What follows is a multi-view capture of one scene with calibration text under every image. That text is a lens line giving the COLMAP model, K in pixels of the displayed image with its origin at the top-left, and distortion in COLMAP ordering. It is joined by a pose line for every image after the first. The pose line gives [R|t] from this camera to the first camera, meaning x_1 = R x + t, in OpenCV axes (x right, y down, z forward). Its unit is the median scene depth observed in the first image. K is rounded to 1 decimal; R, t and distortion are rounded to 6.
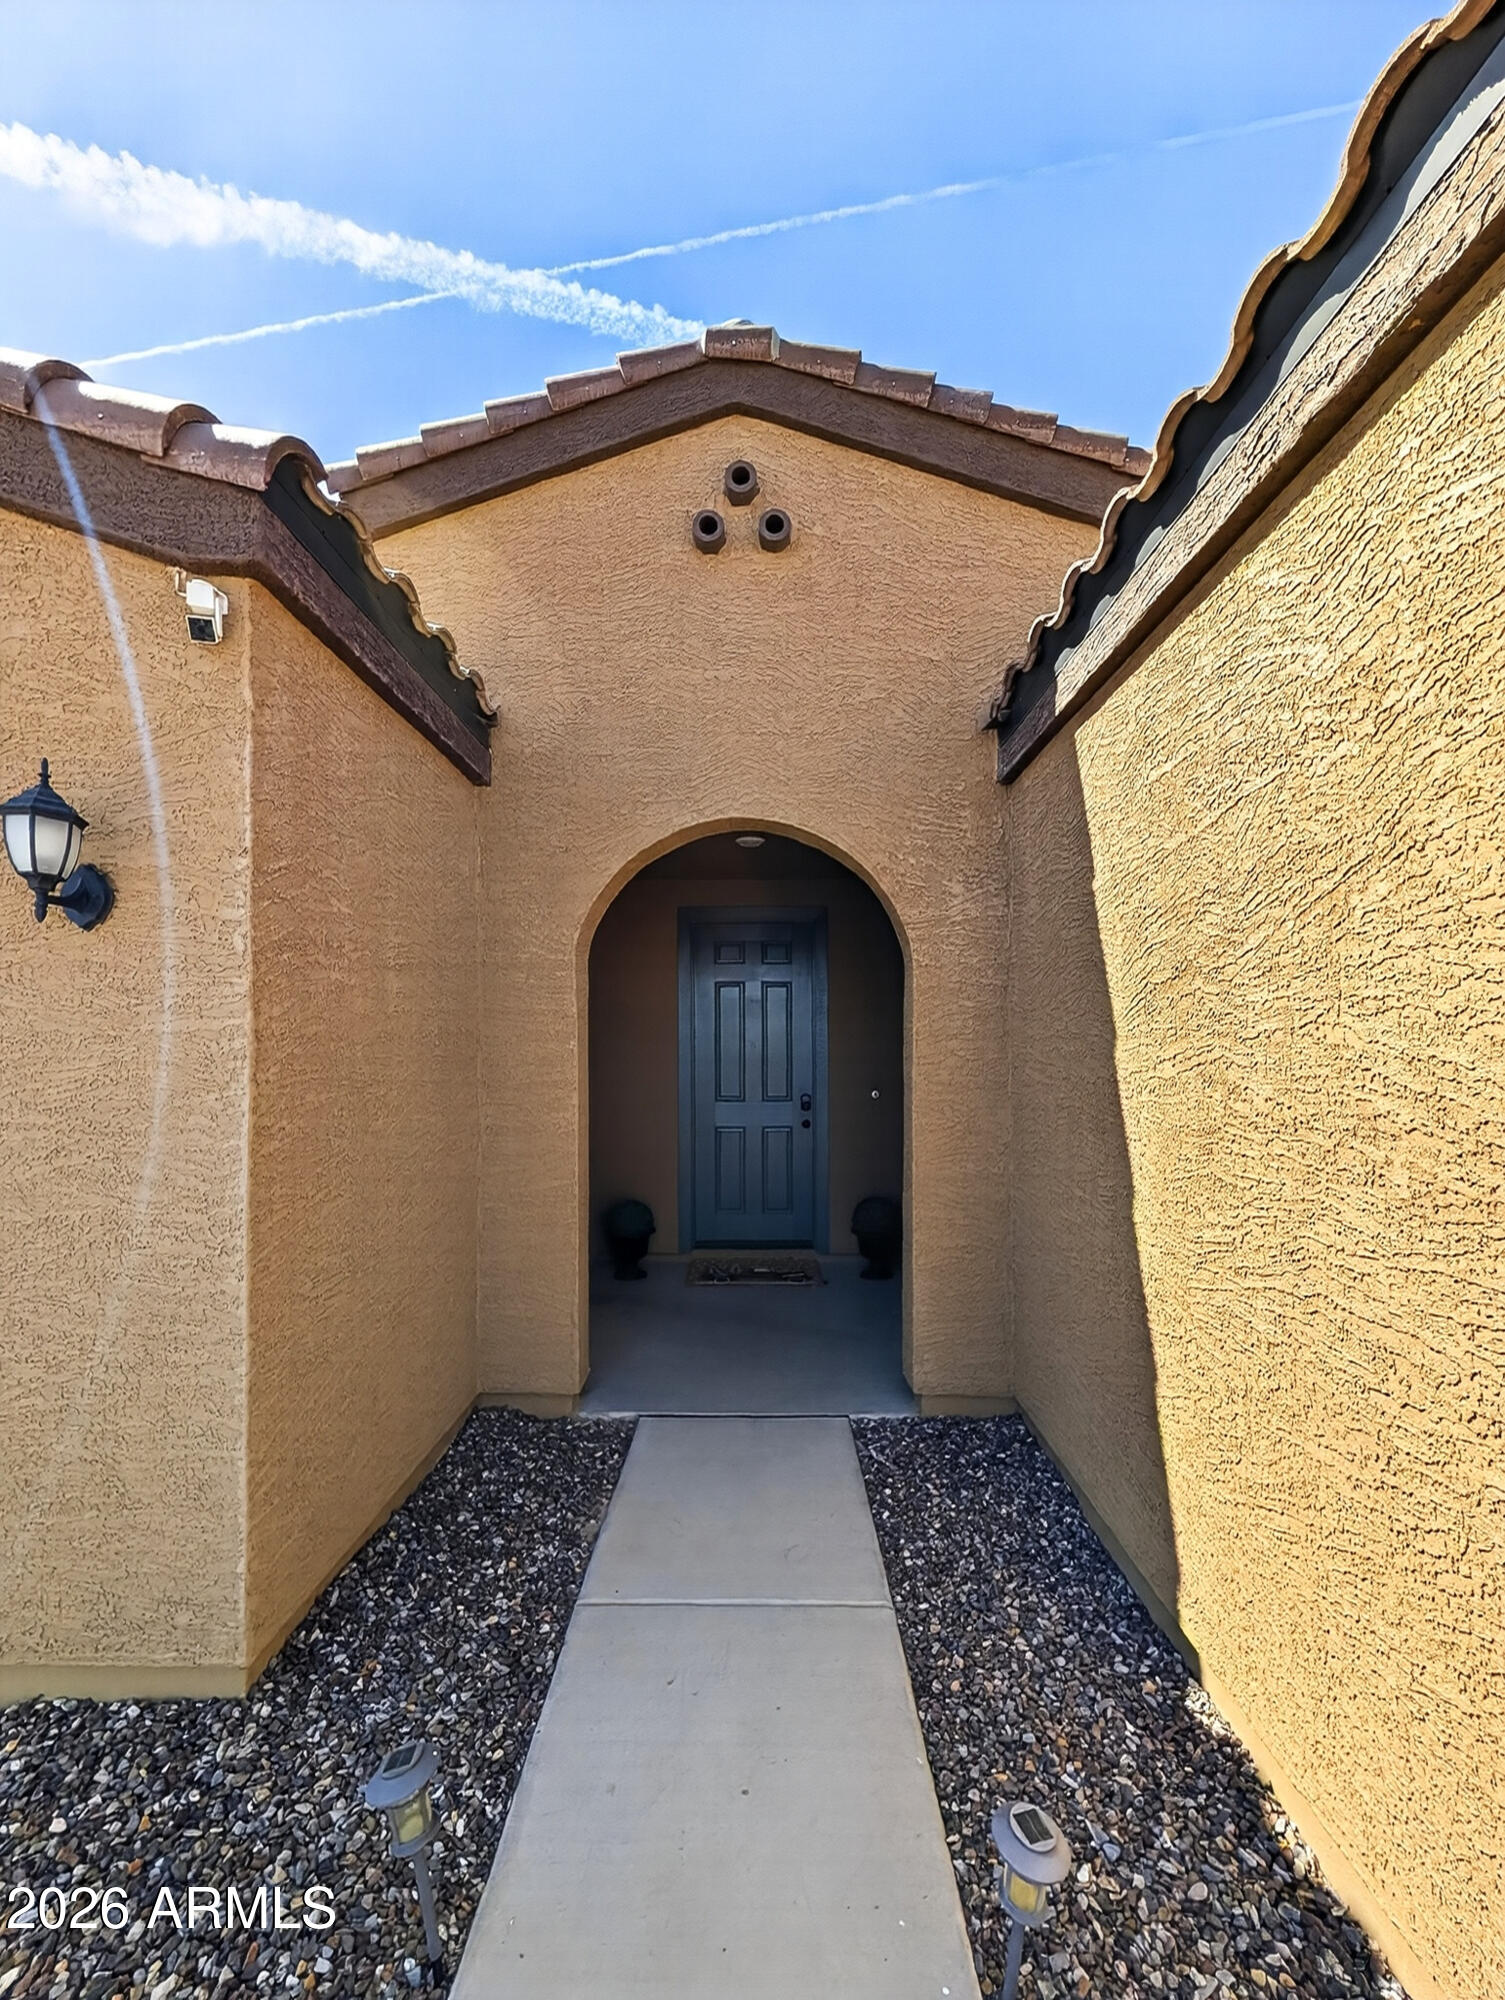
lens RADIAL K [[733.2, 0, 752.5], [0, 733.2, 1000.0], [0, 0, 1]] dist [-0.001241, -0.000140]
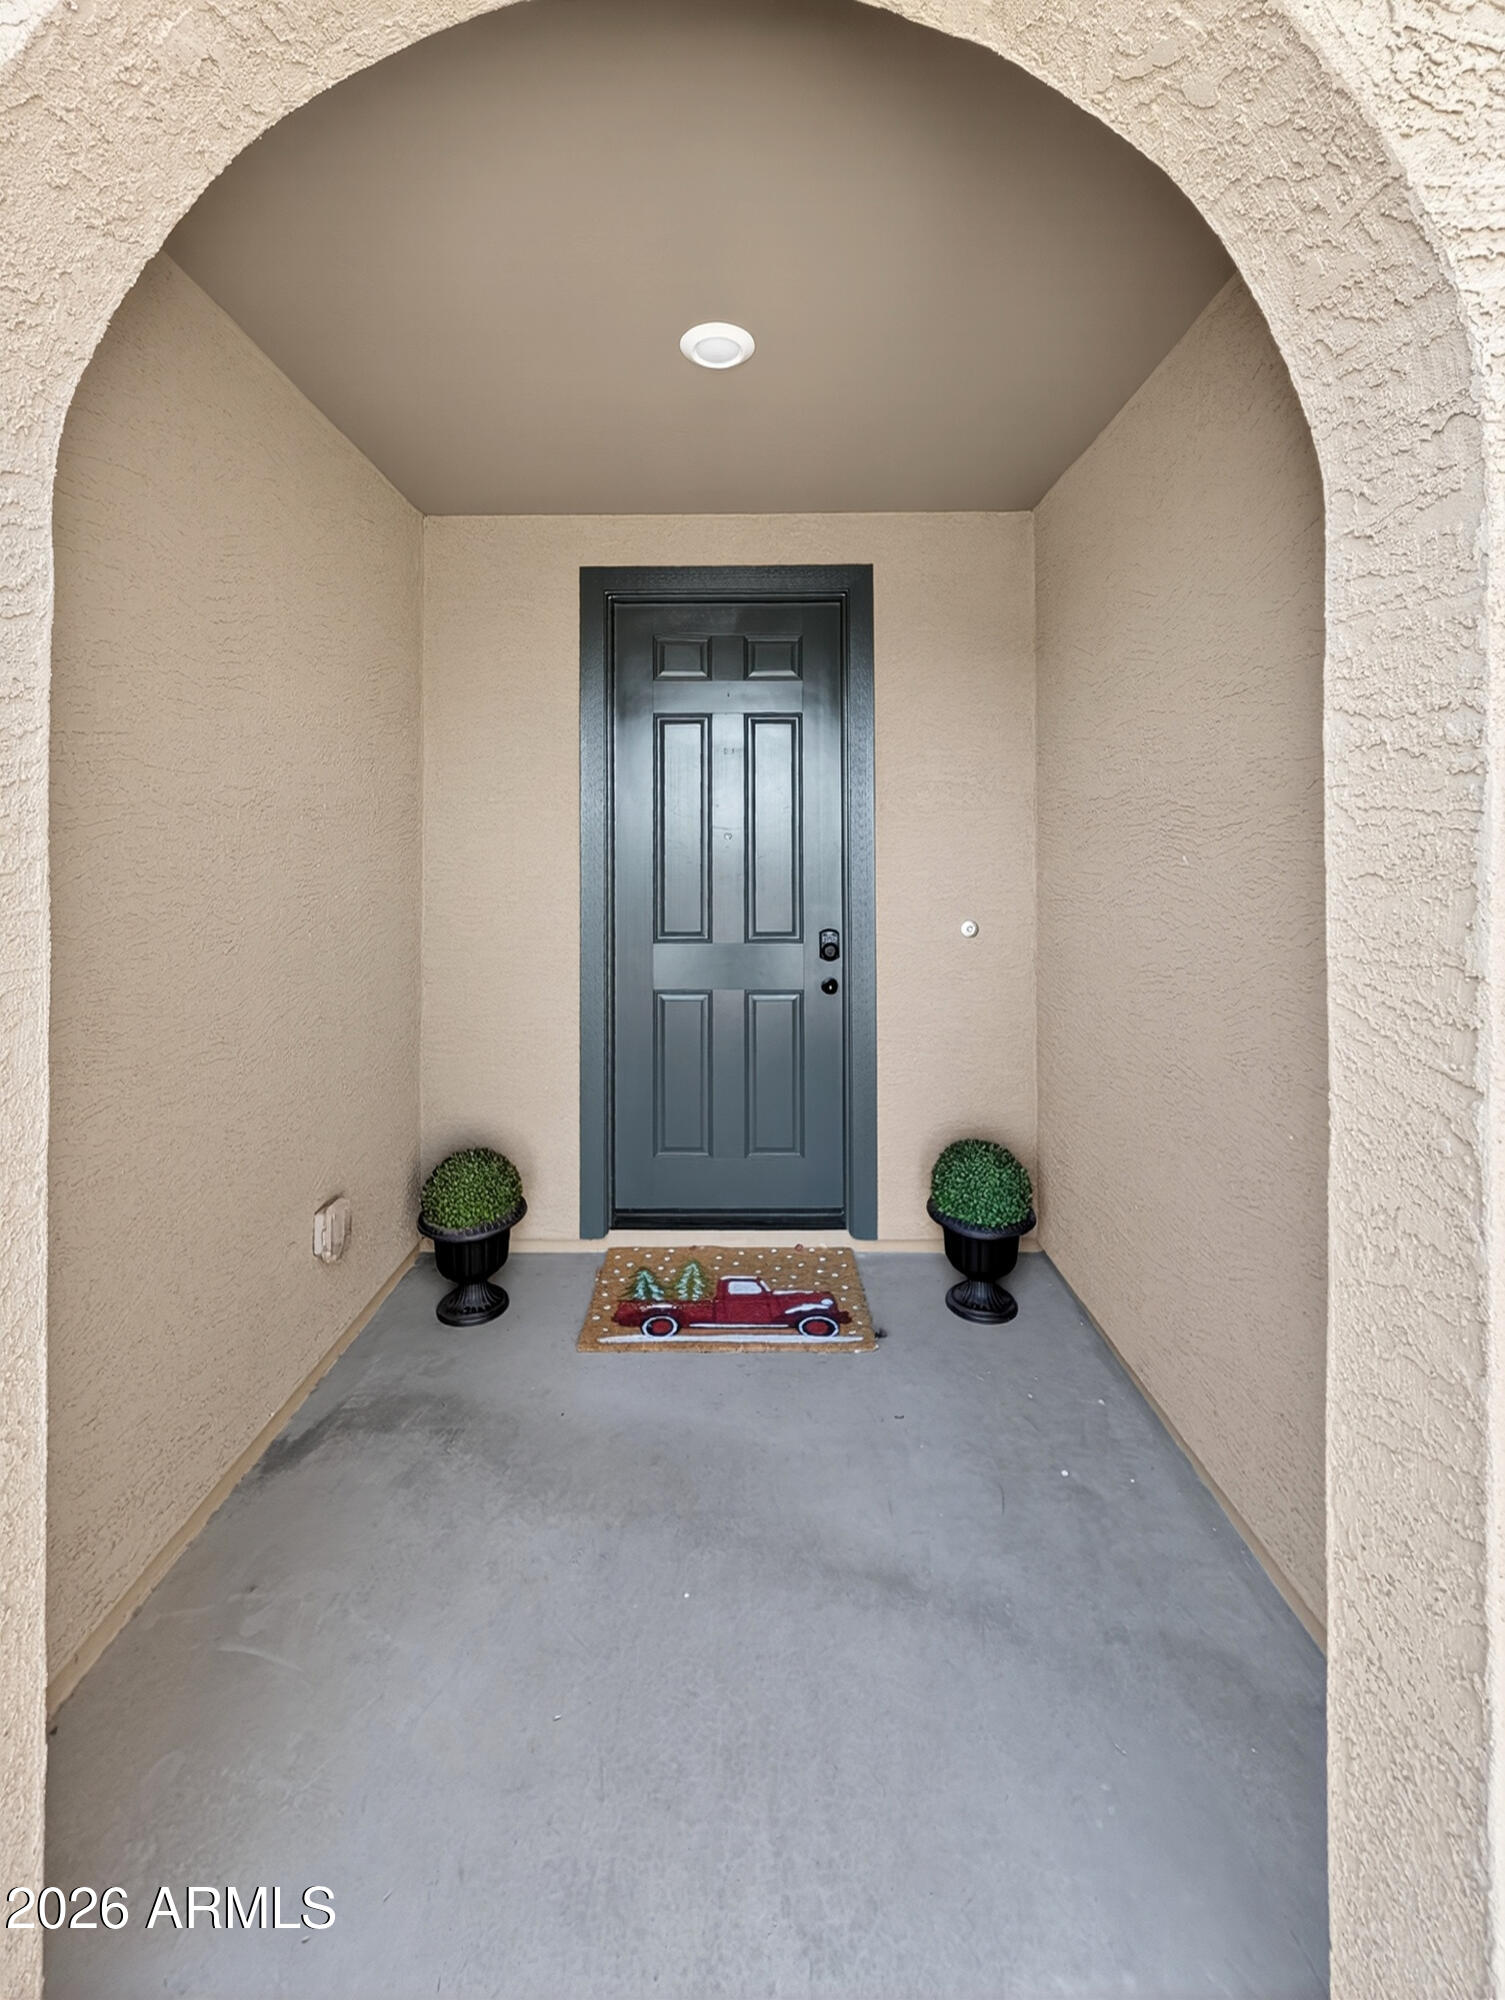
lens RADIAL K [[733.2, 0, 752.5], [0, 733.2, 1000.0], [0, 0, 1]] dist [-0.001241, -0.000140]
pose [[0.999712, -0.002197, 0.023888, 0.006755], [-0.003618, 0.970591, 0.240709, 0.058983], [-0.023715, -0.240726, 0.970303, 0.539711]]
